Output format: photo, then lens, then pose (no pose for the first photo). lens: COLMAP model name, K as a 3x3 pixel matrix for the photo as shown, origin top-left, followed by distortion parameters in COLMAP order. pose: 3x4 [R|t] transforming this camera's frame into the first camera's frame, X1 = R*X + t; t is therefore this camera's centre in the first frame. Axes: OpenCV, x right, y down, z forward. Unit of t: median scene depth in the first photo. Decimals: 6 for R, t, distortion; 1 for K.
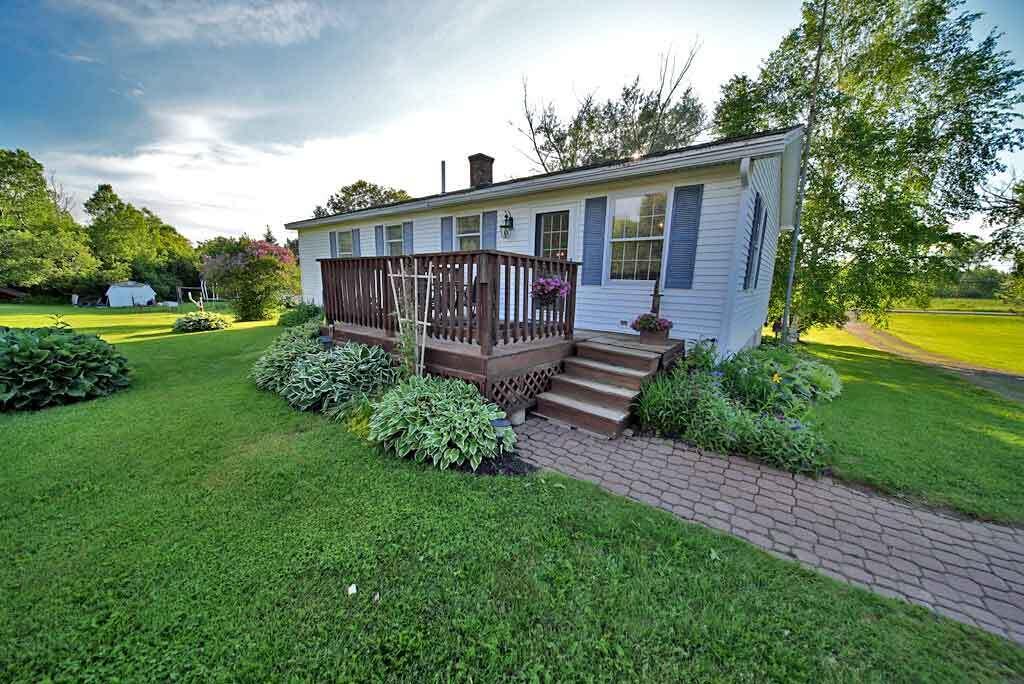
lens RADIAL K [[358.9, 0, 510.7], [0, 358.9, 345.4], [0, 0, 1]] dist [0.002219, 0.000536]
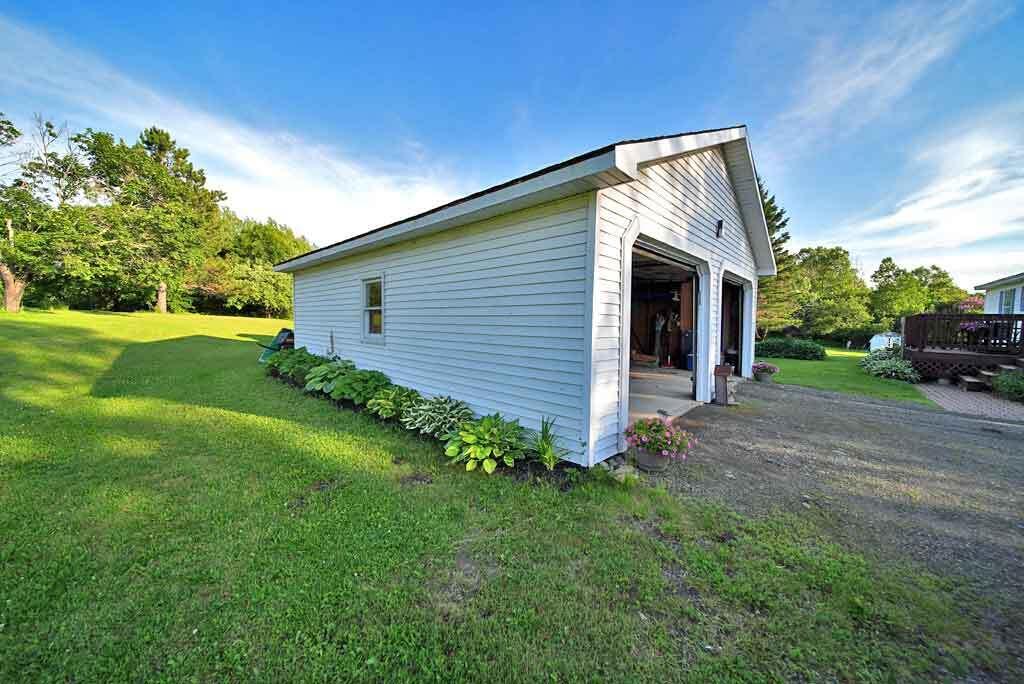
lens RADIAL K [[358.9, 0, 512.8], [0, 358.9, 341.1], [0, 0, 1]] dist [0.002219, 0.000536]
pose [[-0.097128, 0.034744, -0.994665, 1.210761], [-0.184742, 0.981393, 0.052320, 0.109271], [0.977976, 0.188838, -0.088902, -0.612328]]
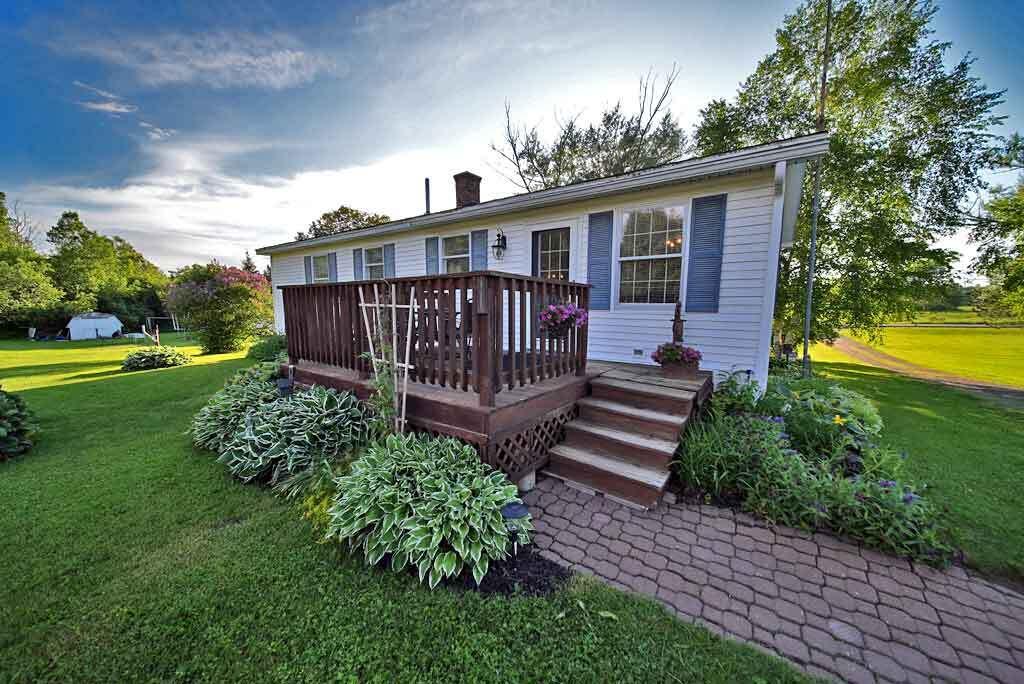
lens RADIAL K [[358.9, 0, 509.5], [0, 358.9, 345.0], [0, 0, 1]] dist [0.002219, 0.000536]
pose [[0.999054, -0.023765, 0.036425, -0.018863], [0.025975, 0.997771, -0.061465, -0.022986], [-0.034883, 0.062353, 0.997444, 0.093632]]
